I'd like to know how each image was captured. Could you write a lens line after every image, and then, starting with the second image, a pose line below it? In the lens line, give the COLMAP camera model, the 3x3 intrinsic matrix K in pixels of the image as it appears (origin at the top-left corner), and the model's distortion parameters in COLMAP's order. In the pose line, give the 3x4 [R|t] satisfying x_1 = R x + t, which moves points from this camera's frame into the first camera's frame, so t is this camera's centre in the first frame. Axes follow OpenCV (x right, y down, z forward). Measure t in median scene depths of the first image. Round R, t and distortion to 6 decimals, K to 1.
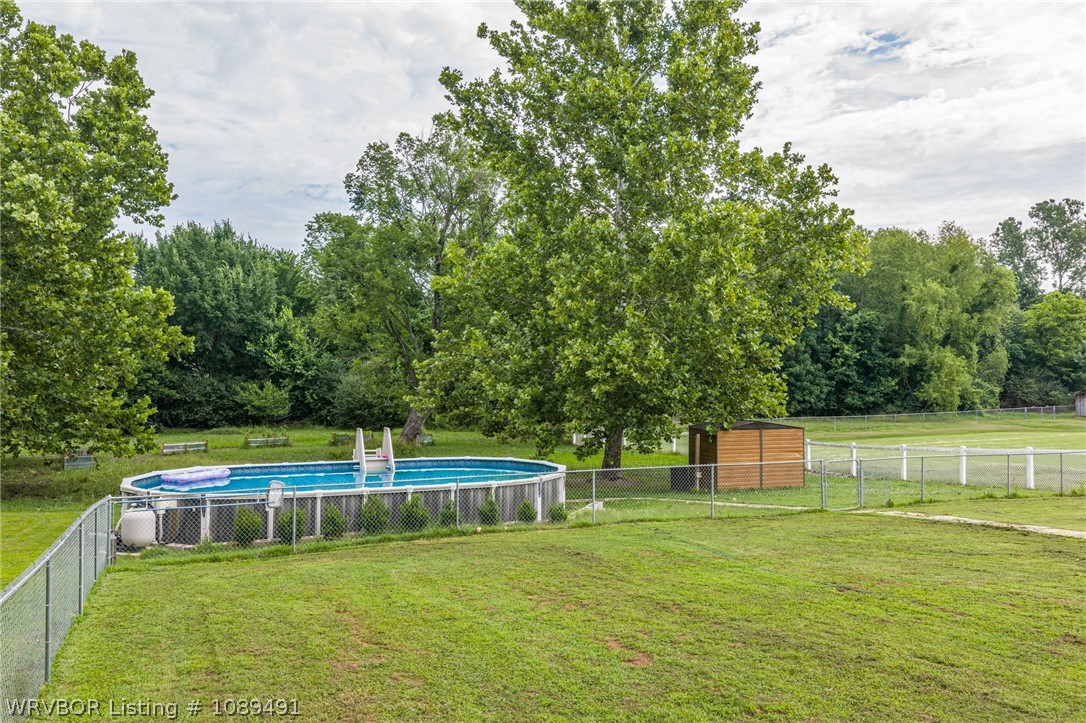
lens RADIAL K [[896.6, 0, 541.0], [0, 896.6, 370.4], [0, 0, 1]] dist [0.026527, -0.041611]
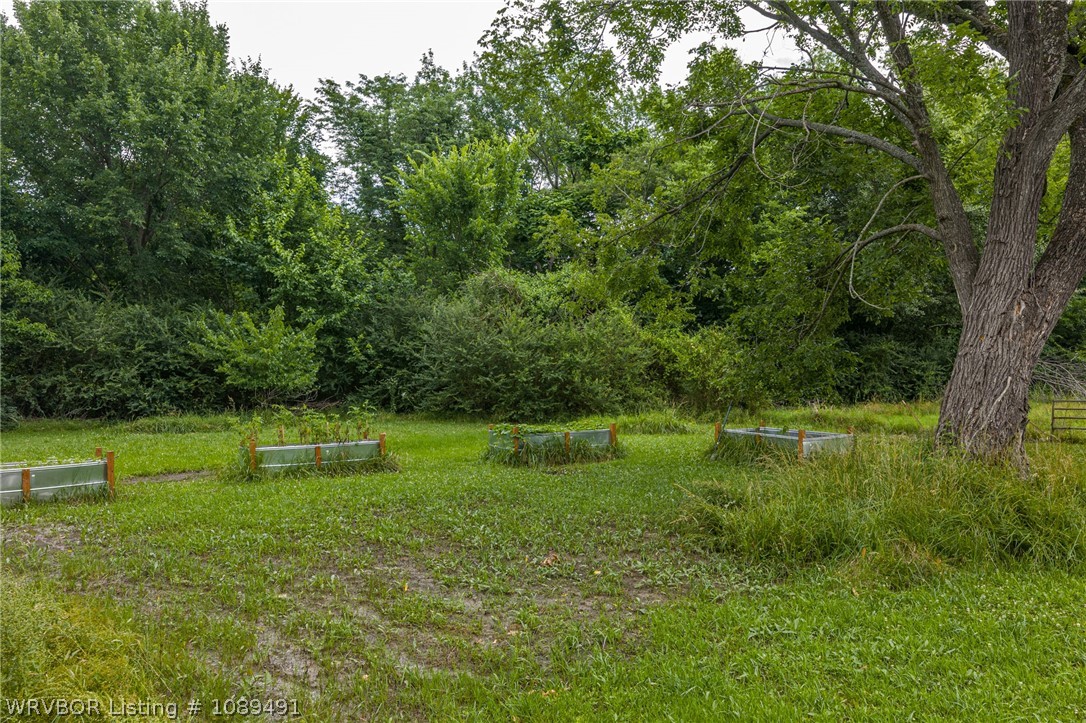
lens RADIAL K [[889.0, 0, 538.5], [0, 889.0, 359.1], [0, 0, 1]] dist [0.004959, -0.015033]
pose [[0.997869, -0.000418, 0.065253, -0.204722], [0.001080, 0.999948, -0.010105, 0.040966], [-0.065246, 0.010154, 0.997818, 0.569867]]
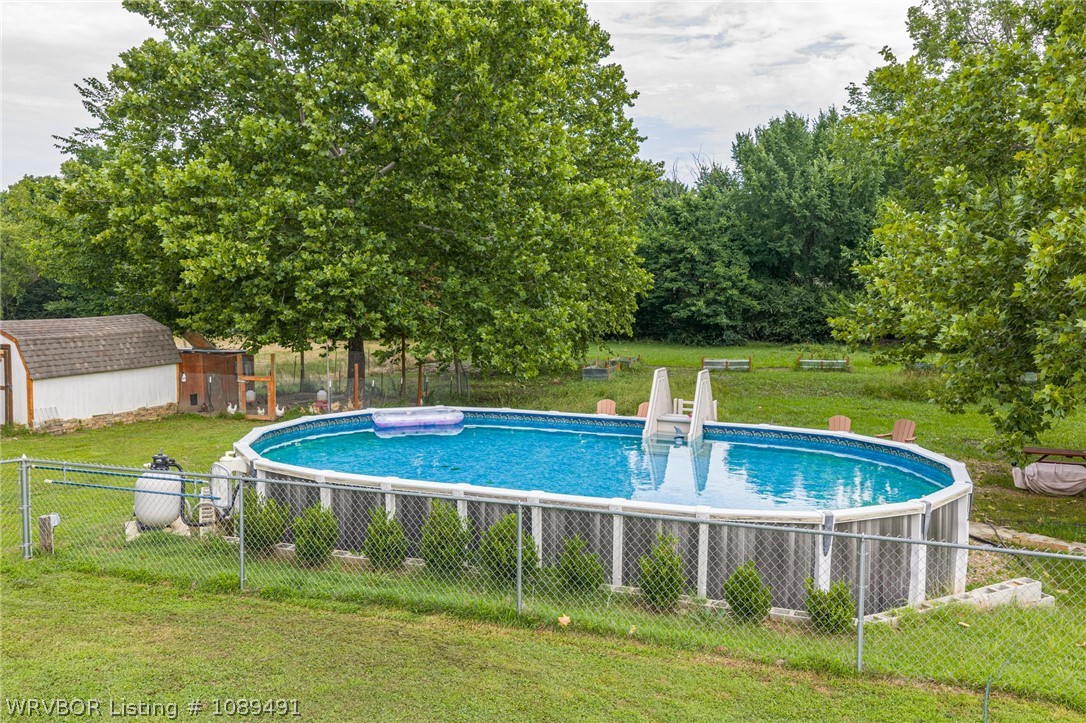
lens RADIAL K [[896.6, 0, 539.7], [0, 896.6, 335.1], [0, 0, 1]] dist [0.026527, -0.041611]
pose [[0.726694, 0.043796, -0.685564, 0.056959], [-0.002482, 0.998127, 0.061132, 0.002413], [0.686957, -0.042722, 0.725442, 0.184271]]
